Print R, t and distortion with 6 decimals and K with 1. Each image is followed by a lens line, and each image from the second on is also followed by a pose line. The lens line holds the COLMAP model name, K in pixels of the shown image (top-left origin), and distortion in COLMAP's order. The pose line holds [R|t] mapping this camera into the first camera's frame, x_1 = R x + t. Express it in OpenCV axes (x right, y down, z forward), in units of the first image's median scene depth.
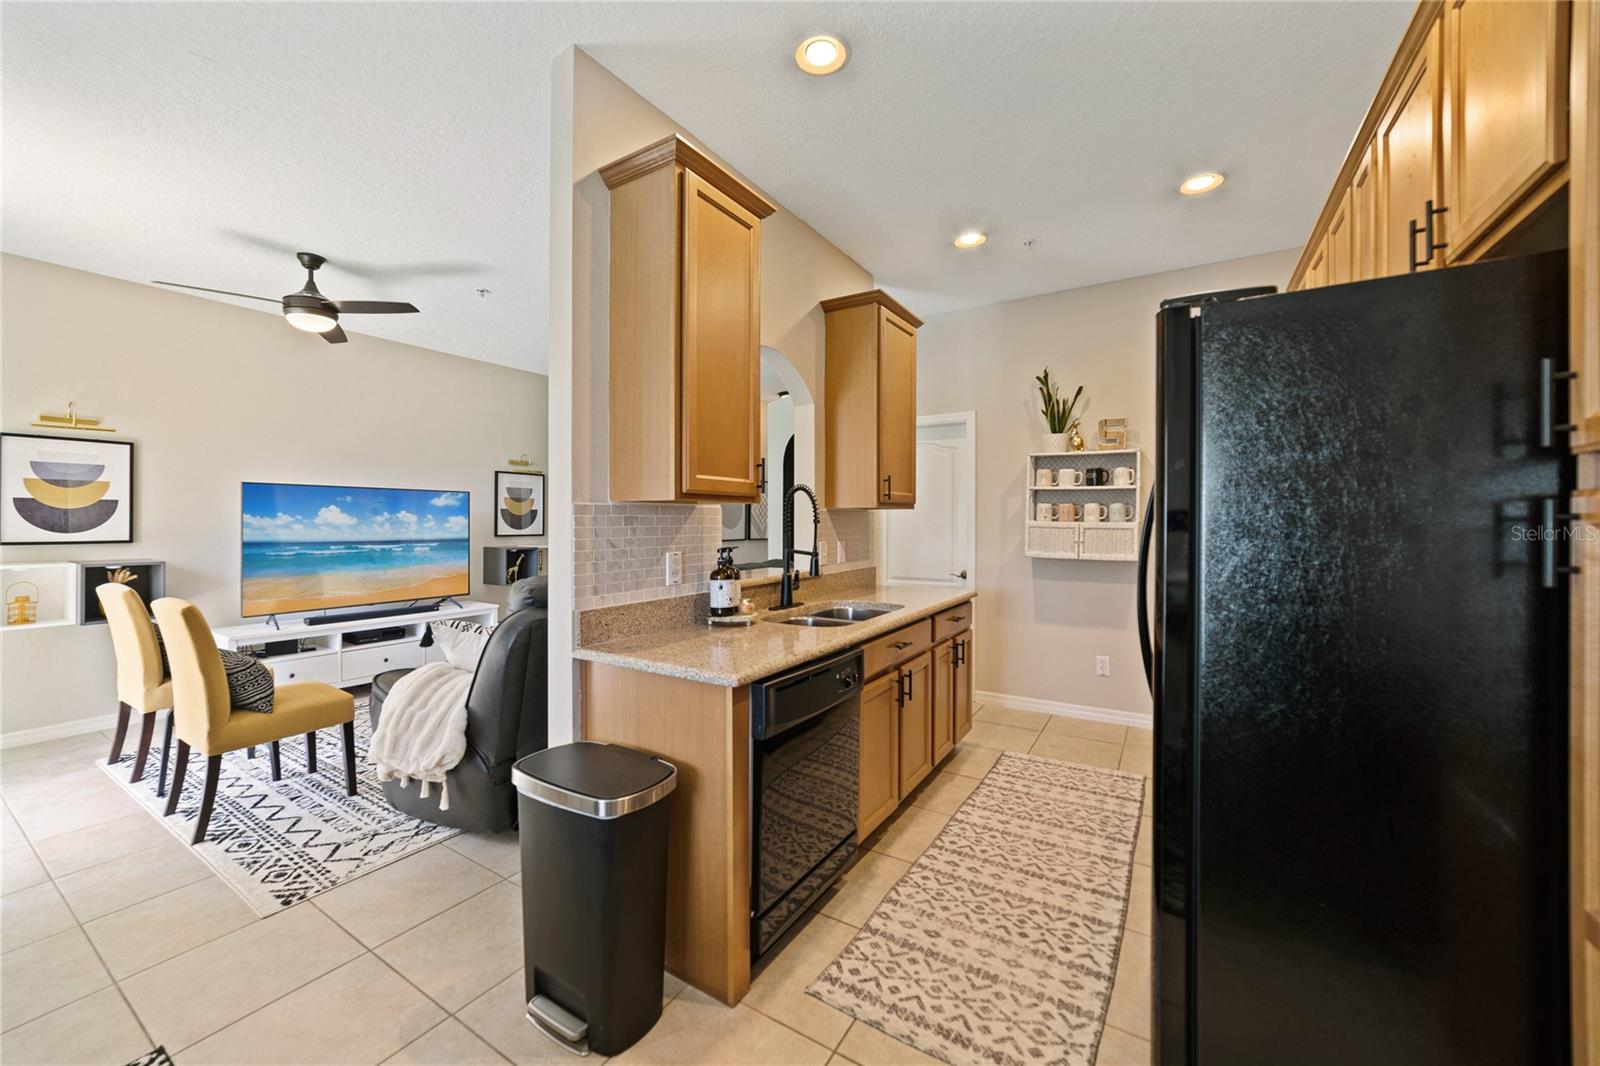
lens RADIAL K [[622.1, 0, 773.5], [0, 622.1, 517.3], [0, 0, 1]] dist [-0.000240, 0.003087]
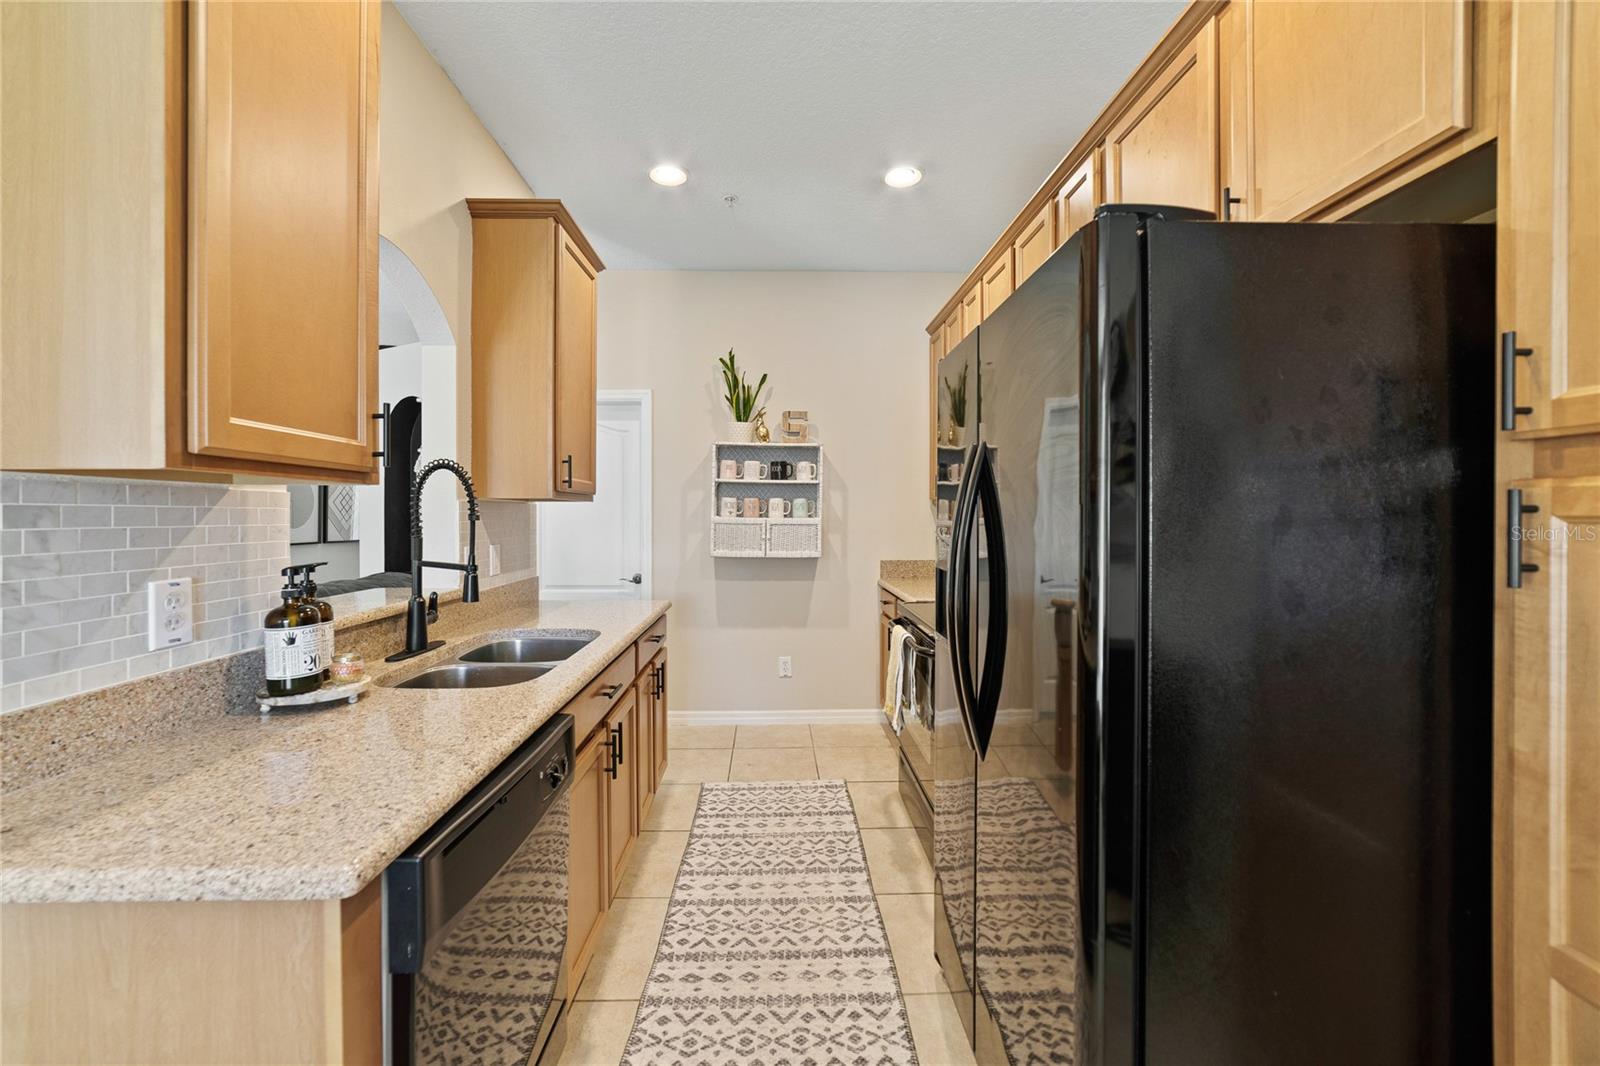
lens RADIAL K [[624.9, 0, 784.6], [0, 624.9, 518.5], [0, 0, 1]] dist [-0.019938, 0.006545]
pose [[0.820235, -0.002453, 0.572022, -0.036736], [-0.002433, 0.999967, 0.007777, 0.002259], [-0.572022, -0.007771, 0.820202, 0.293466]]
